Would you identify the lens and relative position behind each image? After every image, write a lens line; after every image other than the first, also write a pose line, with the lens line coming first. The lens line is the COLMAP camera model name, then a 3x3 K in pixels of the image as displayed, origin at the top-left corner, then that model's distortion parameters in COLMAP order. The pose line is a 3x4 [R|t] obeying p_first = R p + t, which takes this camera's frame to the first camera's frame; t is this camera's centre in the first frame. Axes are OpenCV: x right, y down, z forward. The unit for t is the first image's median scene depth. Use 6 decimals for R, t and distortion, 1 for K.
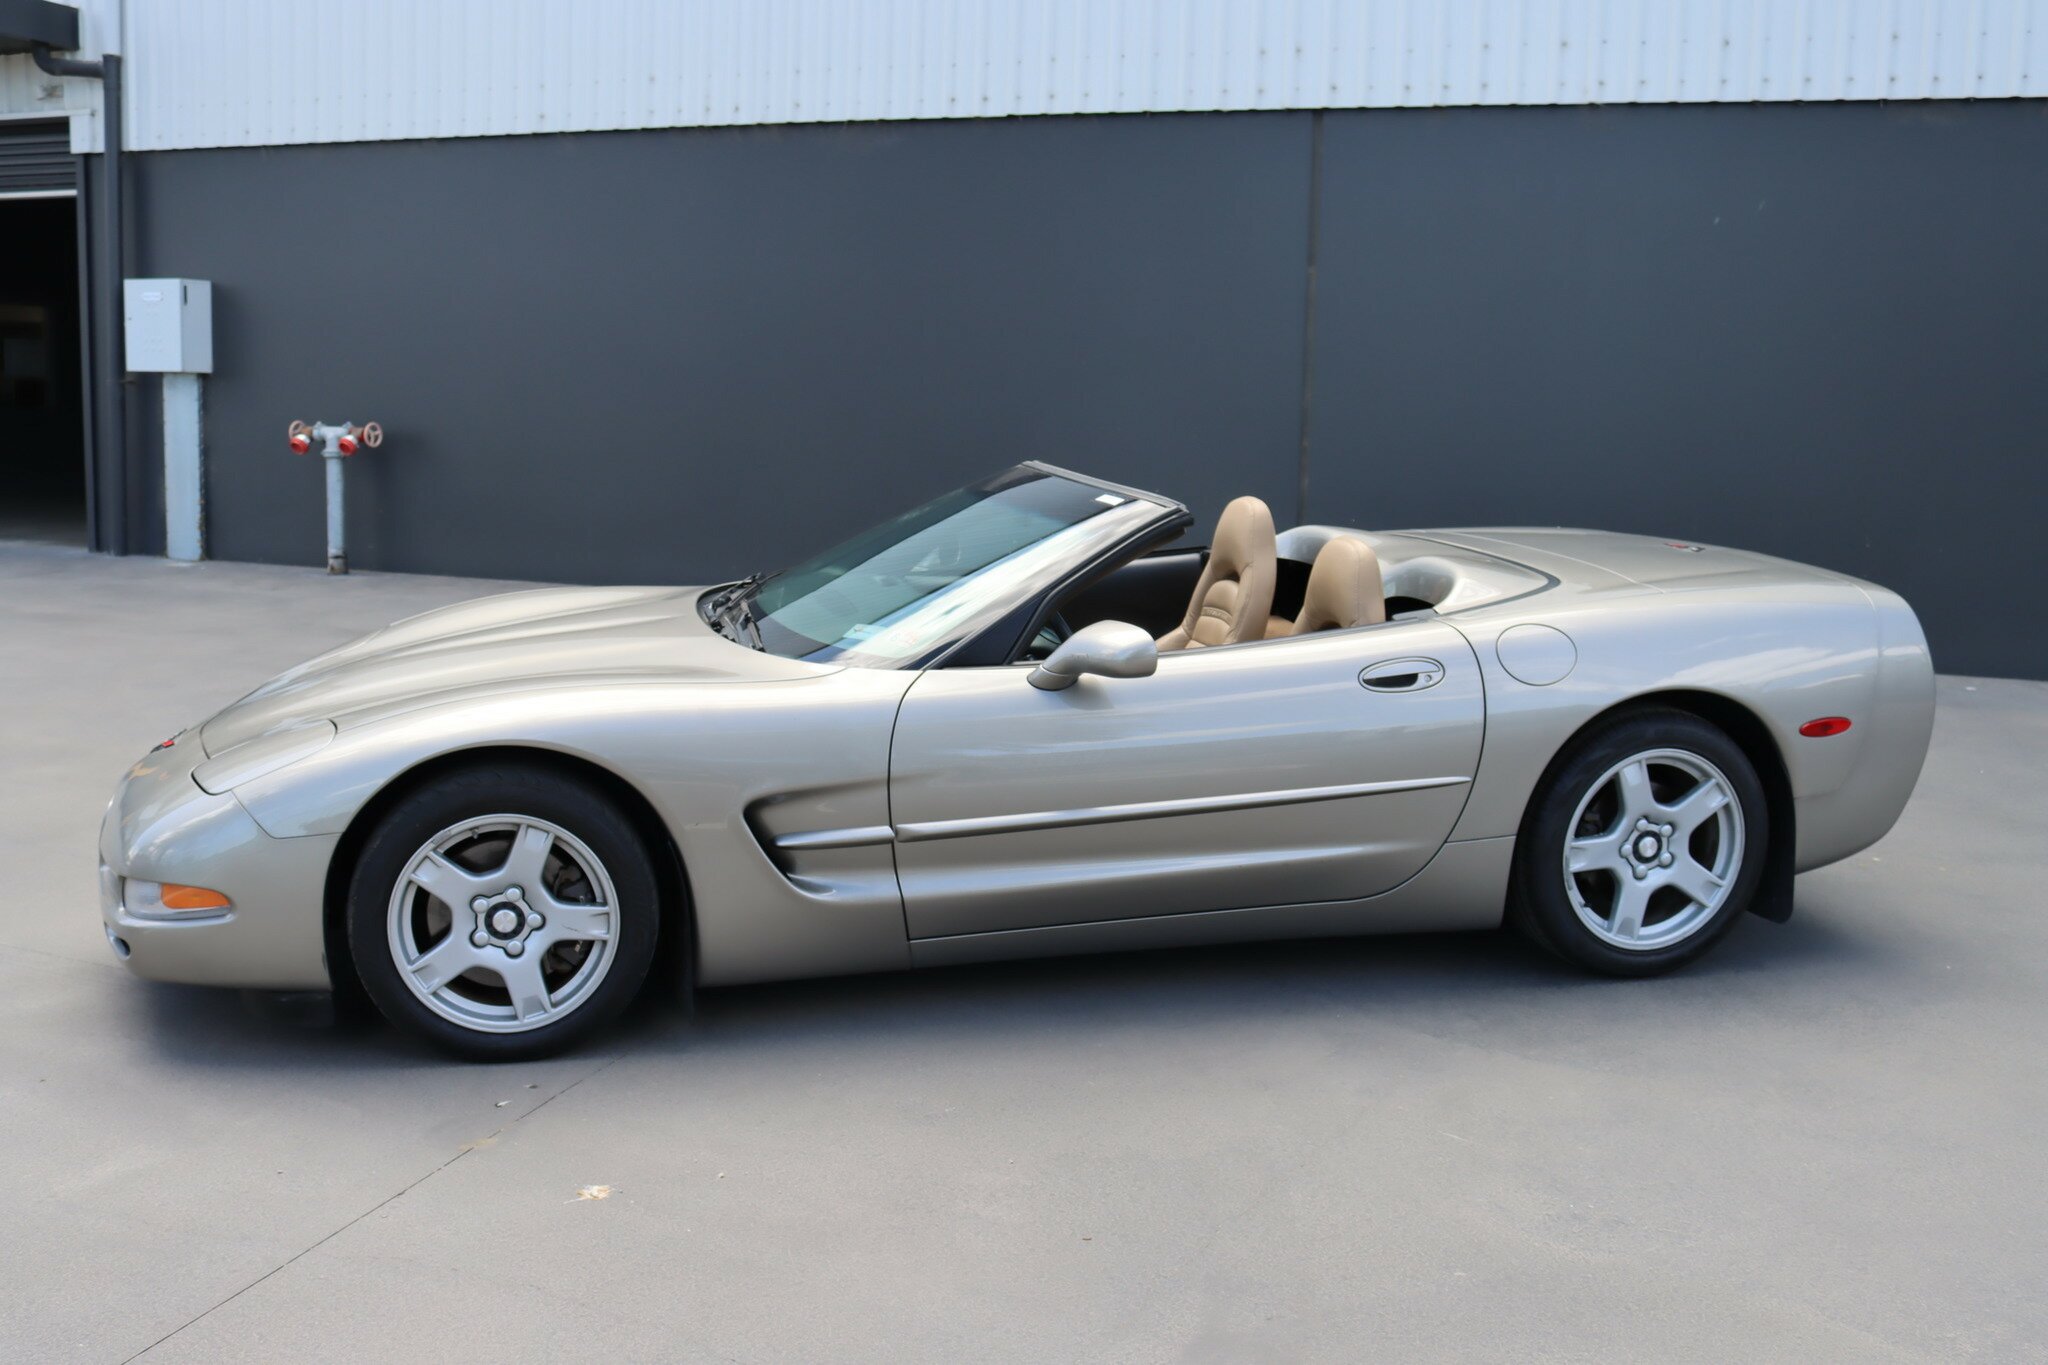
lens RADIAL K [[1901.7, 0, 1021.5], [0, 1901.7, 675.4], [0, 0, 1]] dist [-0.144774, 0.139979]
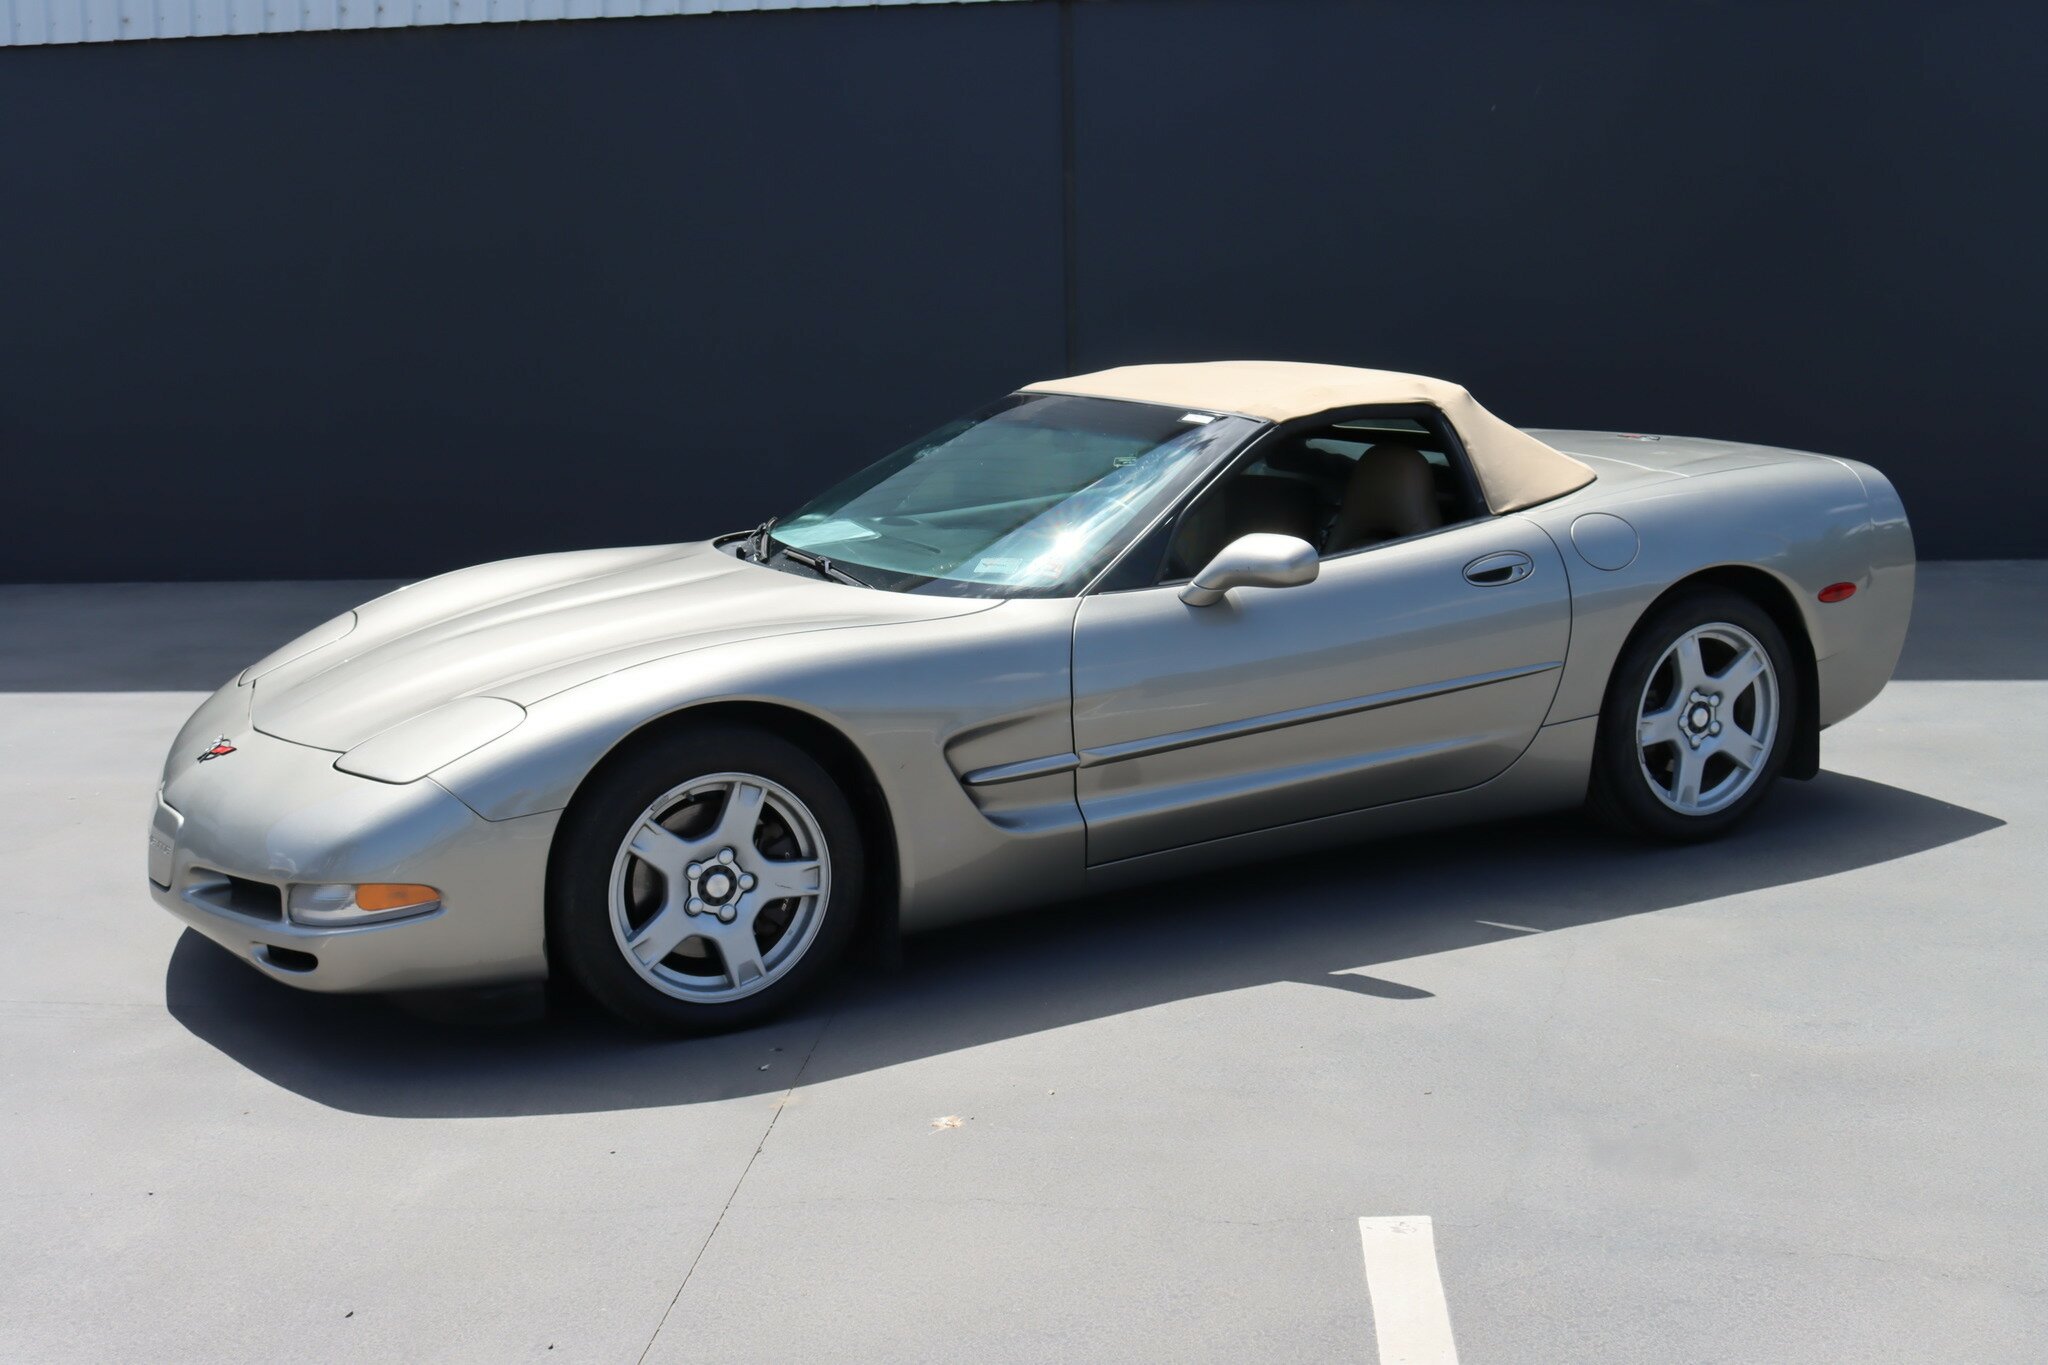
lens RADIAL K [[2269.0, 0, 1016.5], [0, 2269.0, 672.0], [0, 0, 1]] dist [-0.128430, 0.177483]
pose [[0.967058, -0.083664, 0.240413, -0.343668], [0.081897, 0.996490, 0.017353, 0.012191], [-0.241021, 0.002908, 0.970516, -0.138712]]
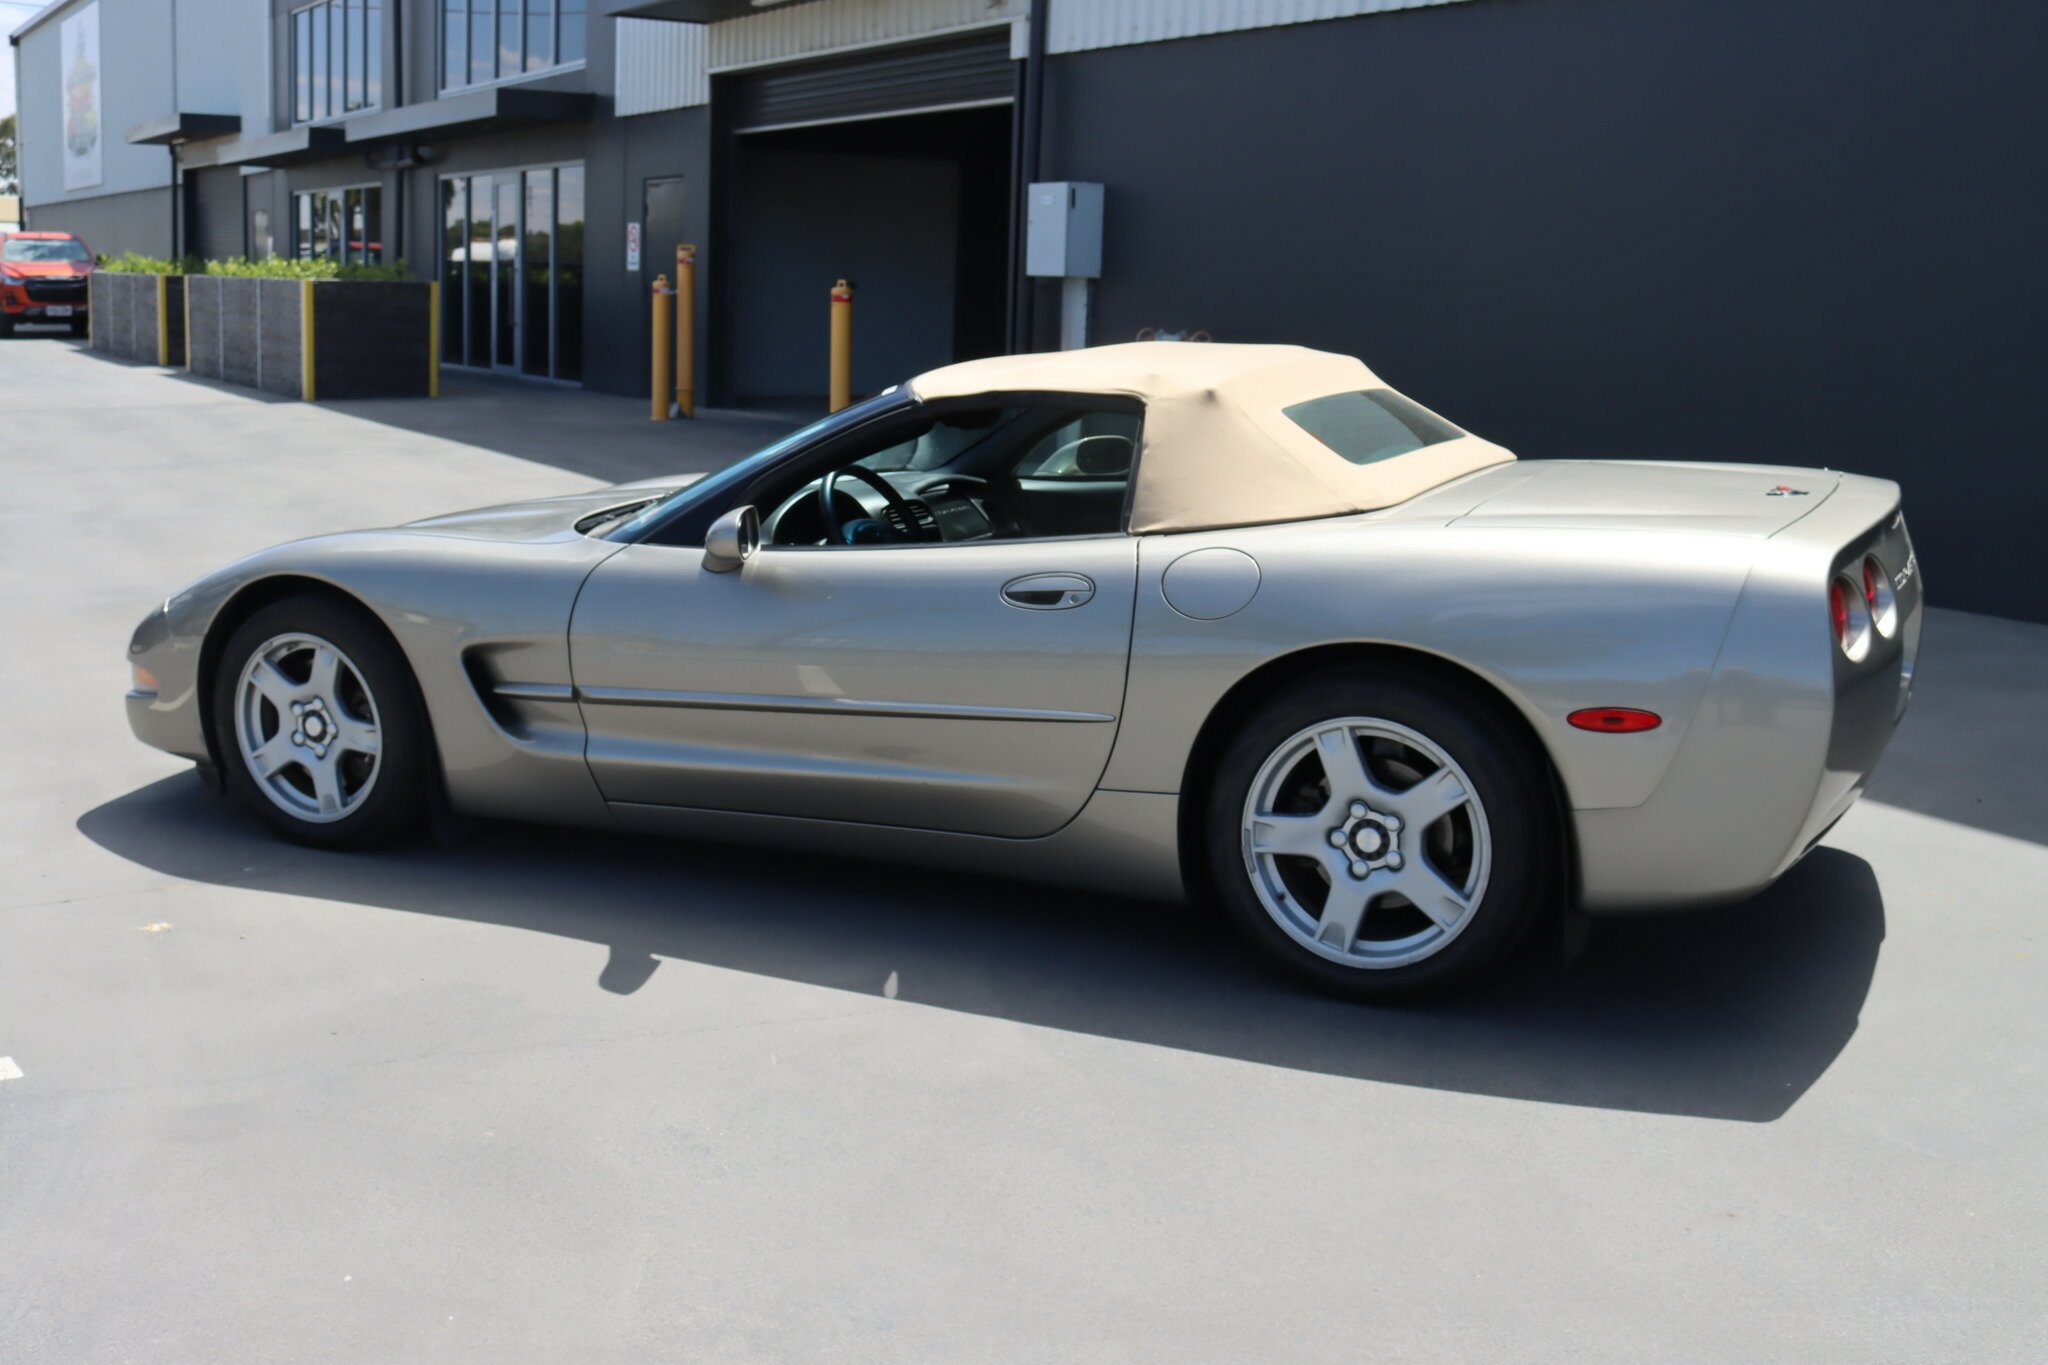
lens RADIAL K [[2269.0, 0, 1016.5], [0, 2269.0, 672.0], [0, 0, 1]] dist [-0.128430, 0.177483]
pose [[0.773931, 0.103466, -0.624761, 0.819352], [-0.100063, 0.994149, 0.040685, -0.004319], [0.625315, 0.031027, 0.779755, 0.151901]]
